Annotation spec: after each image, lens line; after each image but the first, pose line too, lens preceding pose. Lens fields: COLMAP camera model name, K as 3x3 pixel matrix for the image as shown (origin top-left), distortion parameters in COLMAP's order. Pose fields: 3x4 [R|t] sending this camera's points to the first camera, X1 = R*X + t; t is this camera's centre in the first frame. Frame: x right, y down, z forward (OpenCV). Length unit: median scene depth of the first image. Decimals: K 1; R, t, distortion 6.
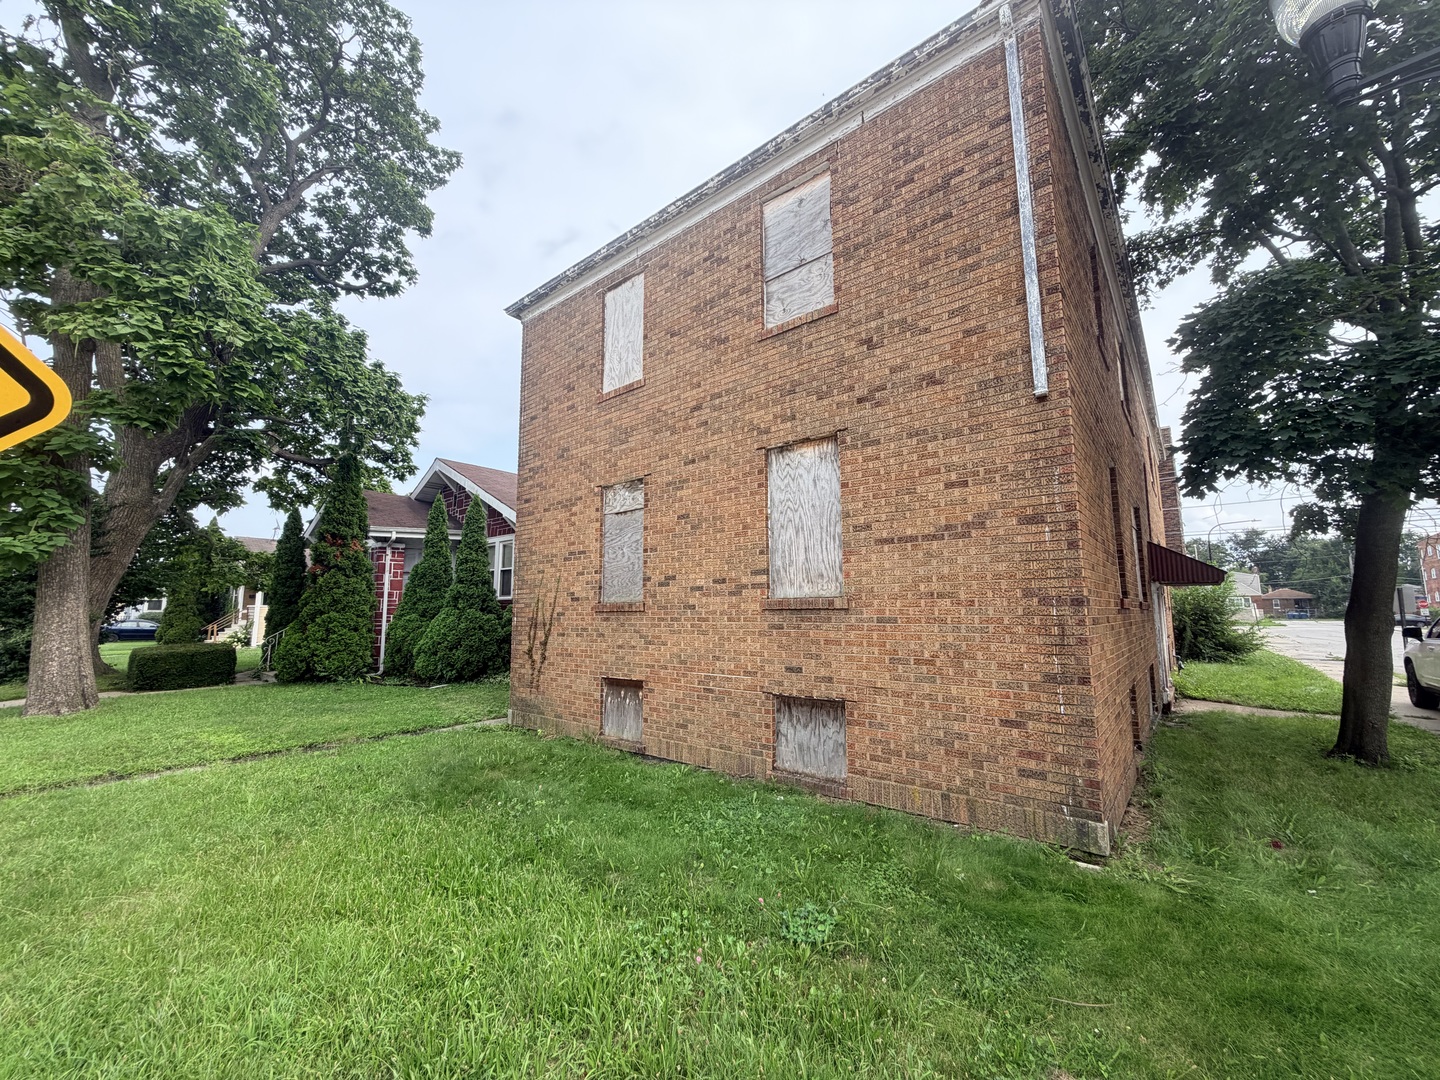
lens RADIAL K [[566.8, 0, 720.0], [0, 566.8, 540.0], [0, 0, 1]] dist [-0.001054, 0.000225]
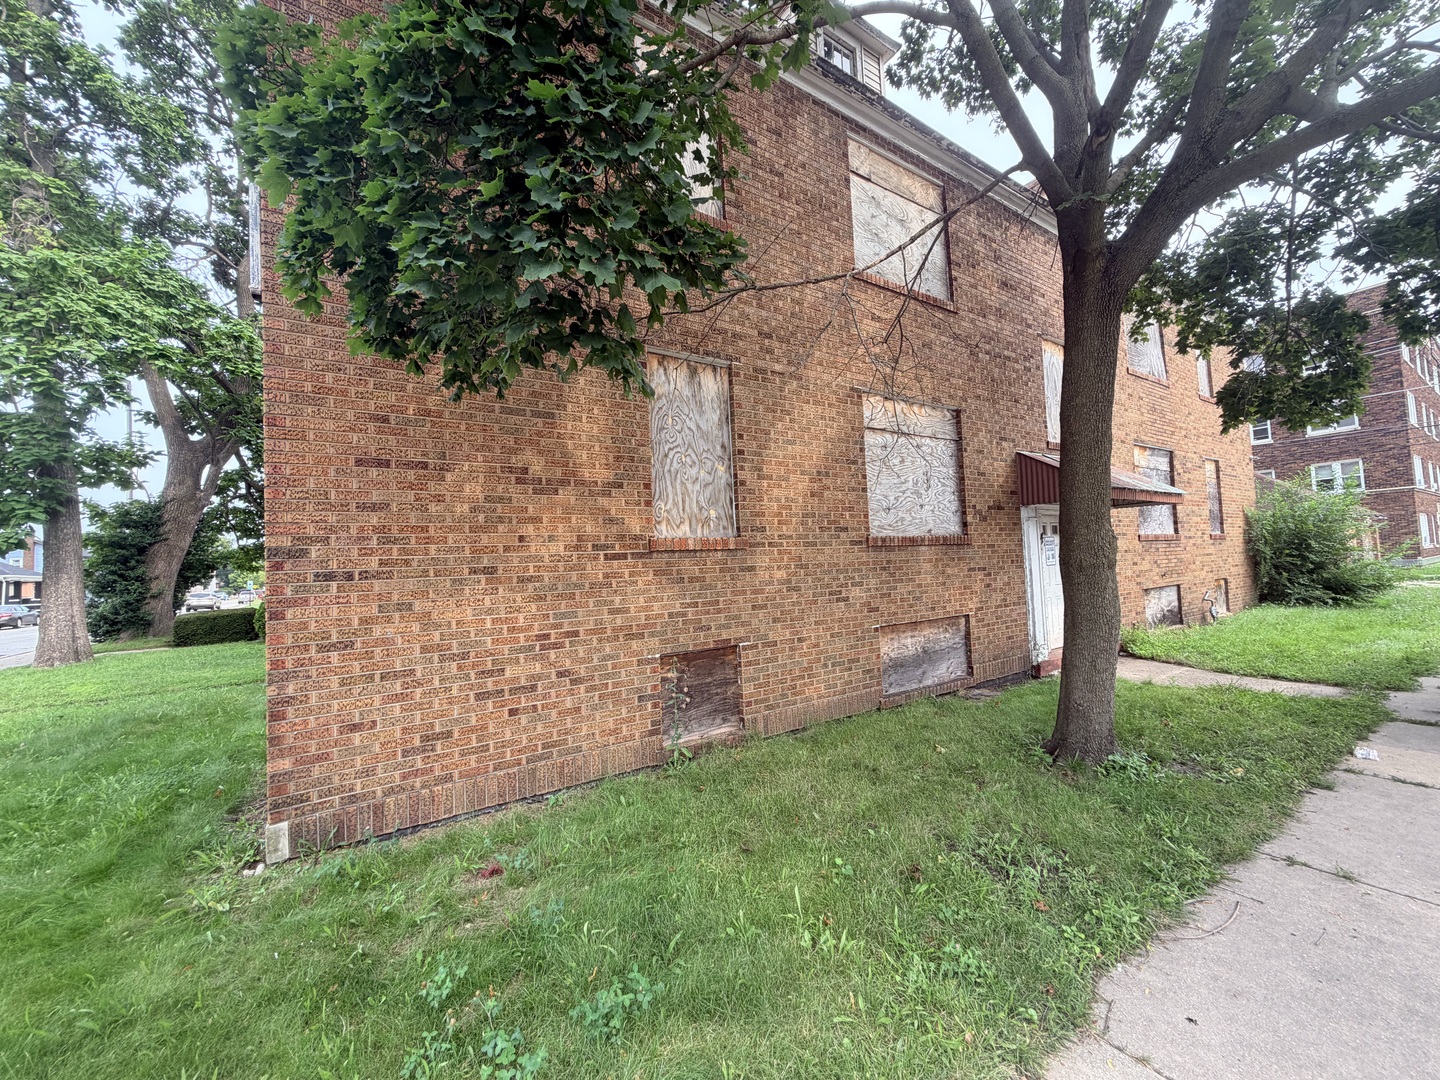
lens RADIAL K [[566.8, 0, 720.0], [0, 566.8, 540.0], [0, 0, 1]] dist [-0.001054, 0.000225]
pose [[0.951412, -0.054110, -0.303128, 0.677630], [0.081426, 0.993606, 0.078206, 0.037117], [0.296958, -0.099088, 0.949735, 0.228475]]
